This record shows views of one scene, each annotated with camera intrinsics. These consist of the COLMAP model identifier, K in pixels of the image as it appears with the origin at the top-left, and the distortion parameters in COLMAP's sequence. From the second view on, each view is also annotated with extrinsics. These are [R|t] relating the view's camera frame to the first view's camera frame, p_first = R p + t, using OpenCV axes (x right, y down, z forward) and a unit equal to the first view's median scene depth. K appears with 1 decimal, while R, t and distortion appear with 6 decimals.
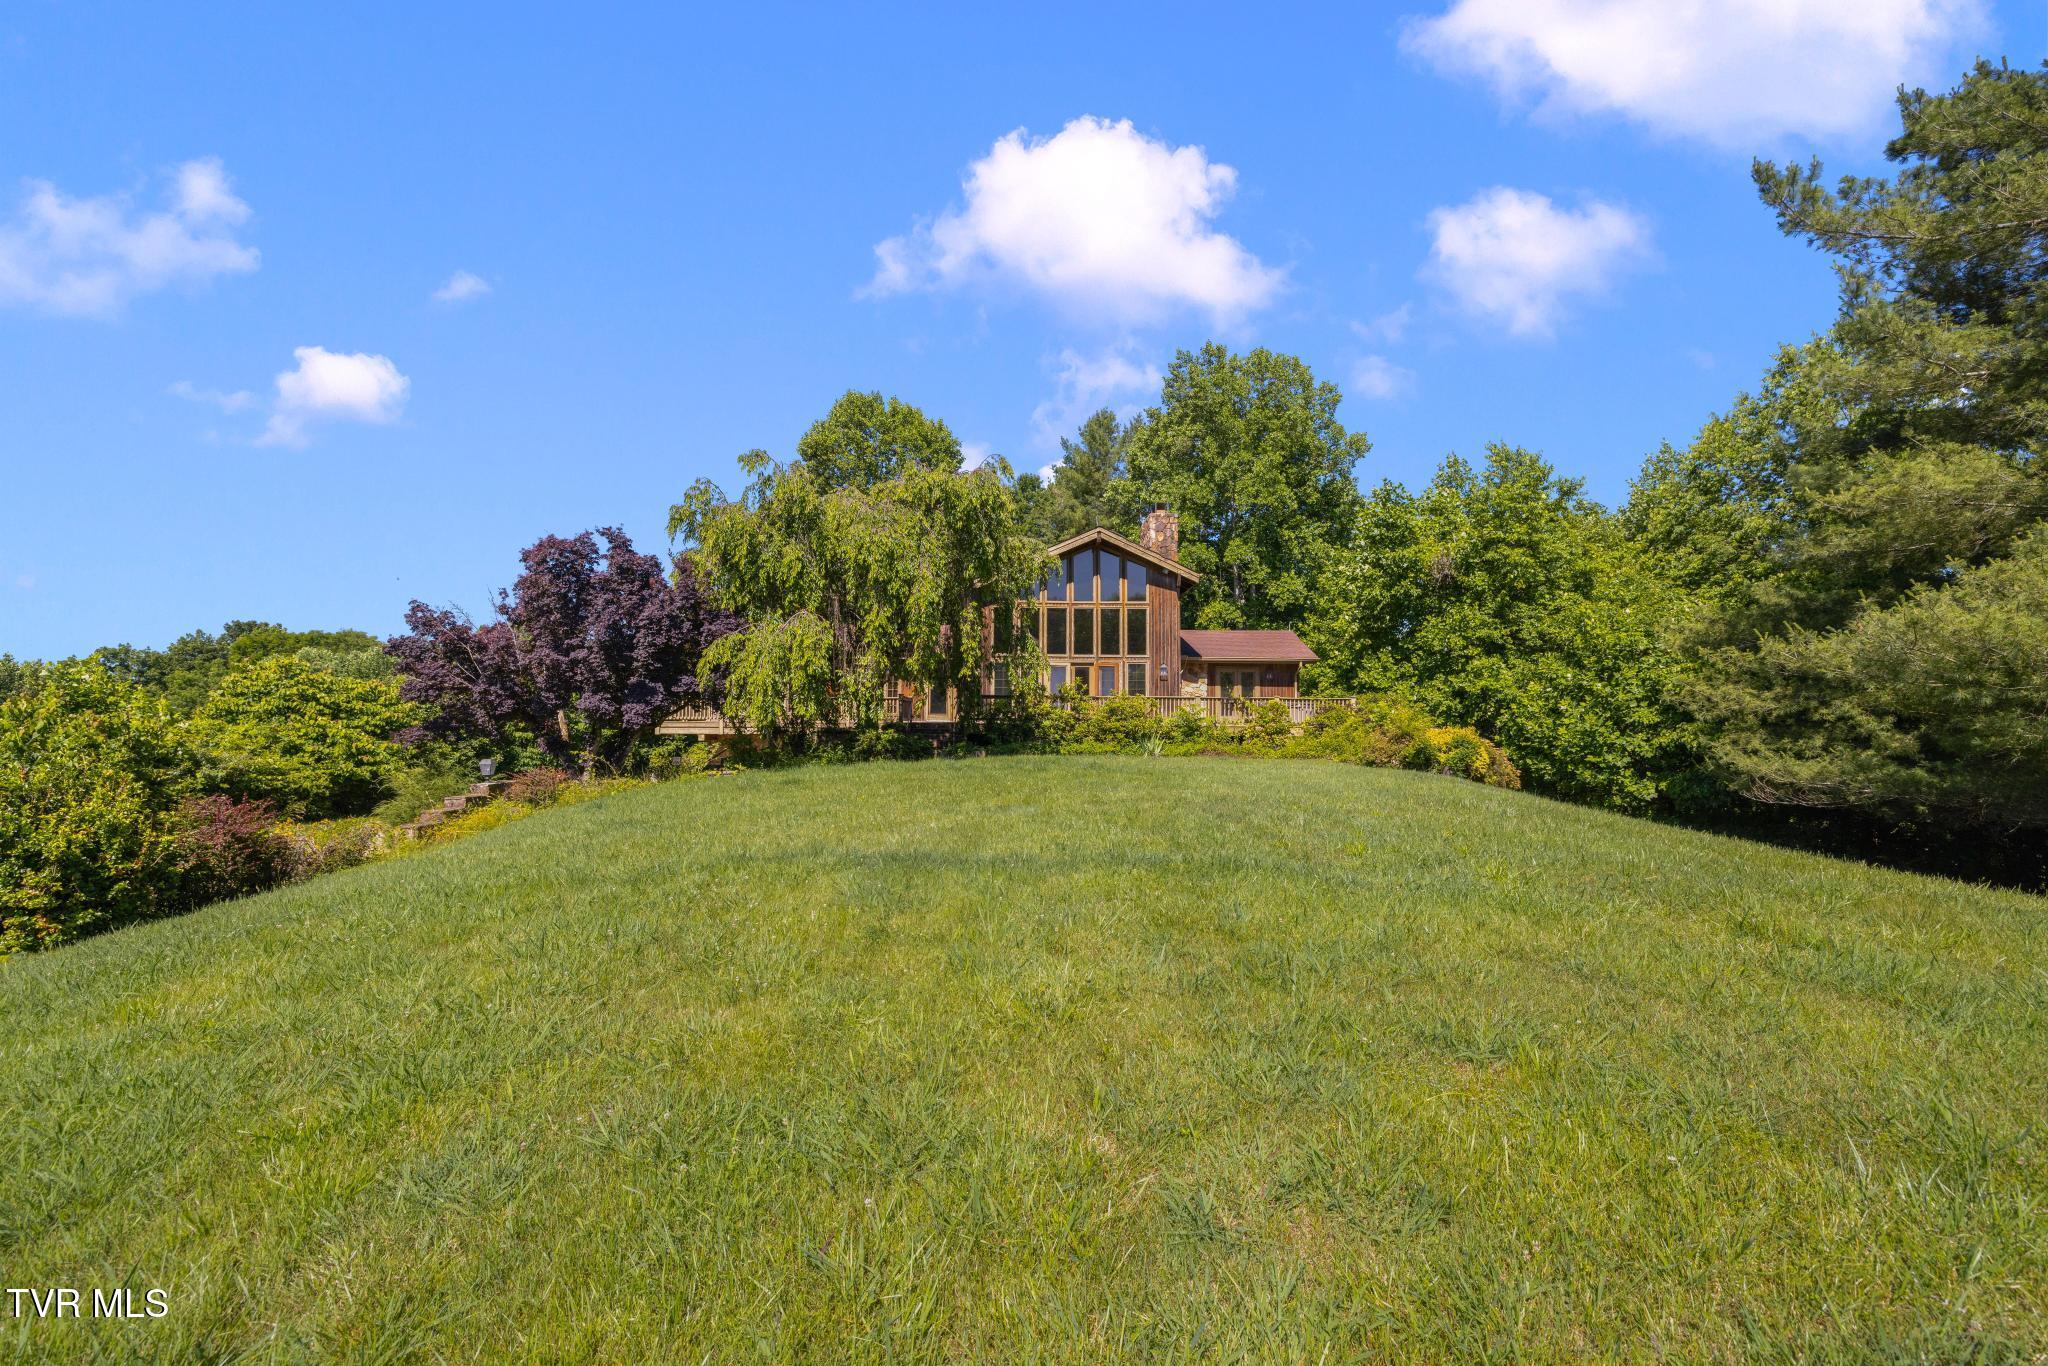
lens RADIAL K [[858.7, 0, 1029.7], [0, 858.7, 680.8], [0, 0, 1]] dist [-0.001406, -0.000210]
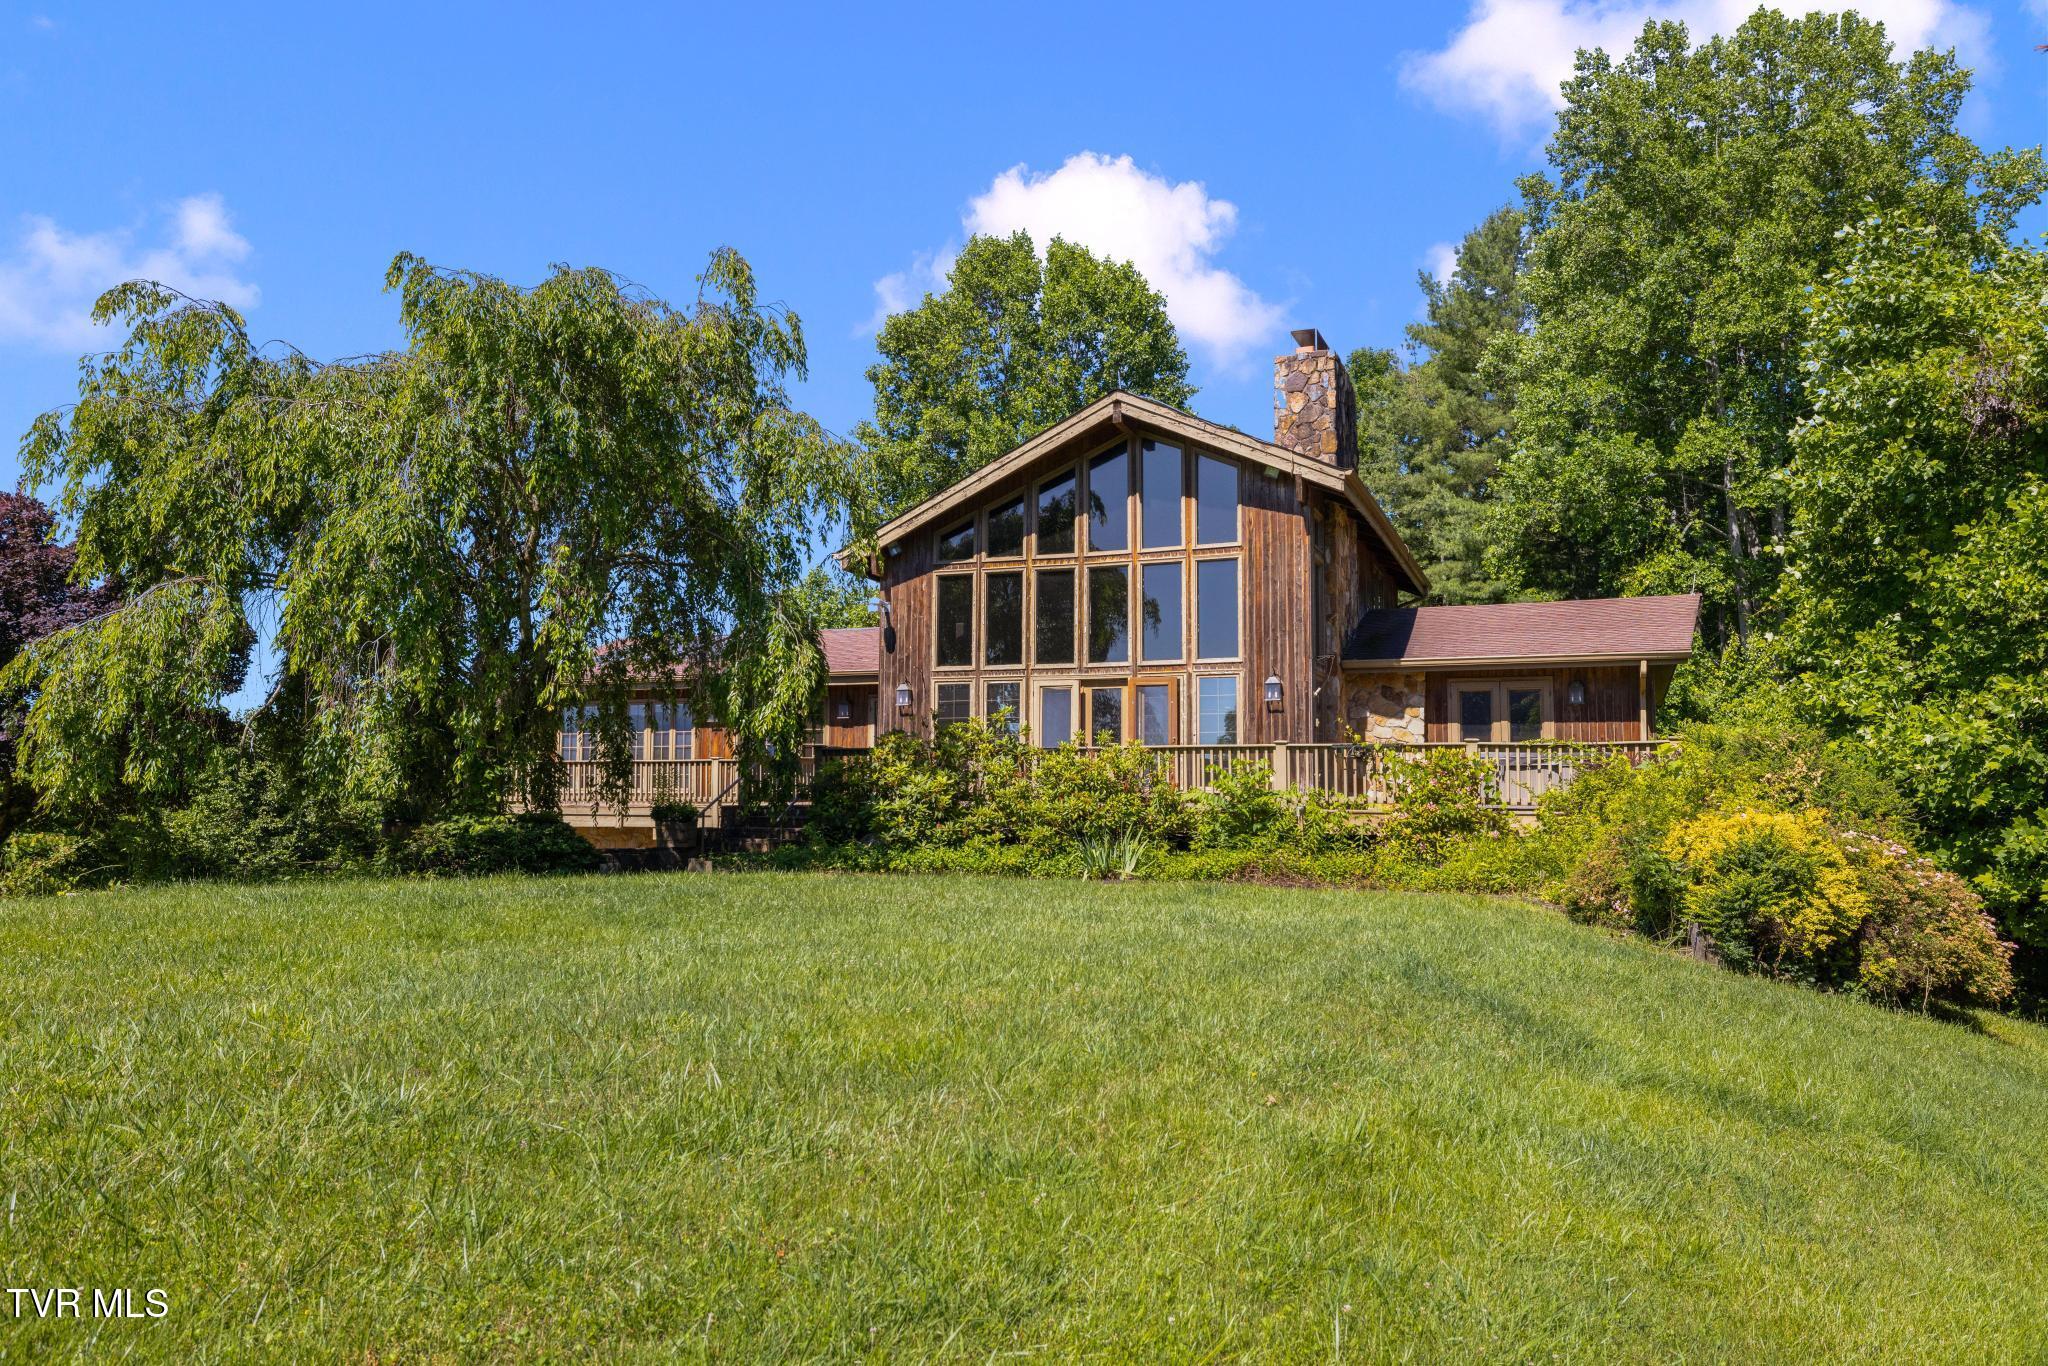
lens RADIAL K [[1406.7, 0, 1027.9], [0, 1406.7, 680.3], [0, 0, 1]] dist [0.002332, -0.004950]
pose [[0.921315, -0.034867, -0.387251, 0.322272], [0.016993, 0.998630, -0.049486, 0.017681], [0.388446, 0.039011, 0.920645, 0.262596]]
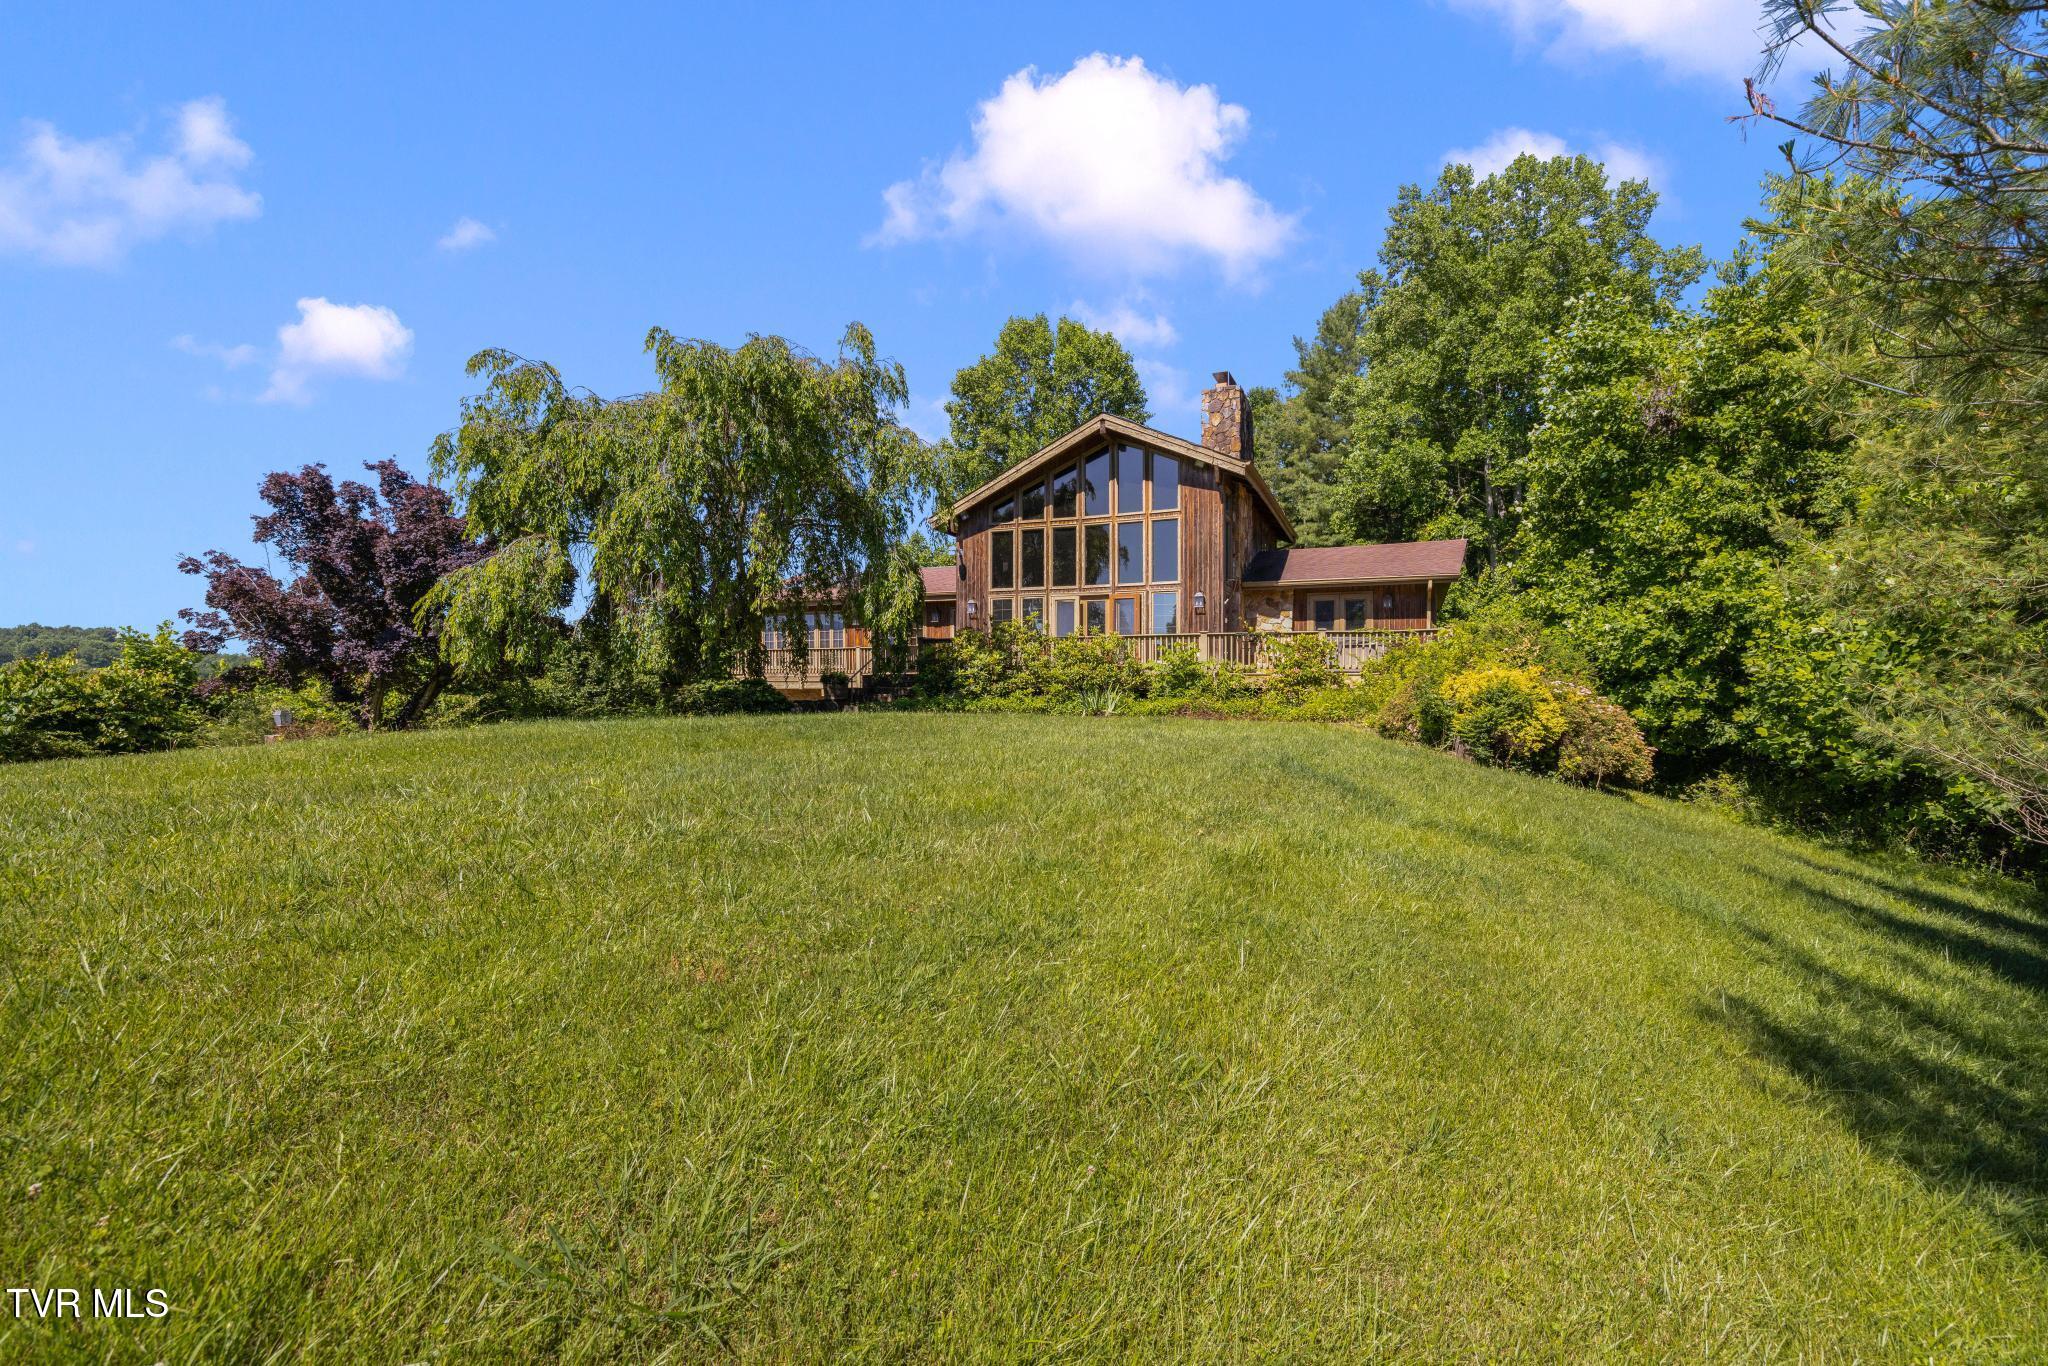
lens RADIAL K [[858.7, 0, 1027.6], [0, 858.7, 685.7], [0, 0, 1]] dist [-0.001406, -0.000210]
pose [[0.912400, -0.003310, -0.409286, 0.320545], [0.024699, 0.998590, 0.046984, 0.022810], [0.408553, -0.052977, 0.911196, 0.262903]]
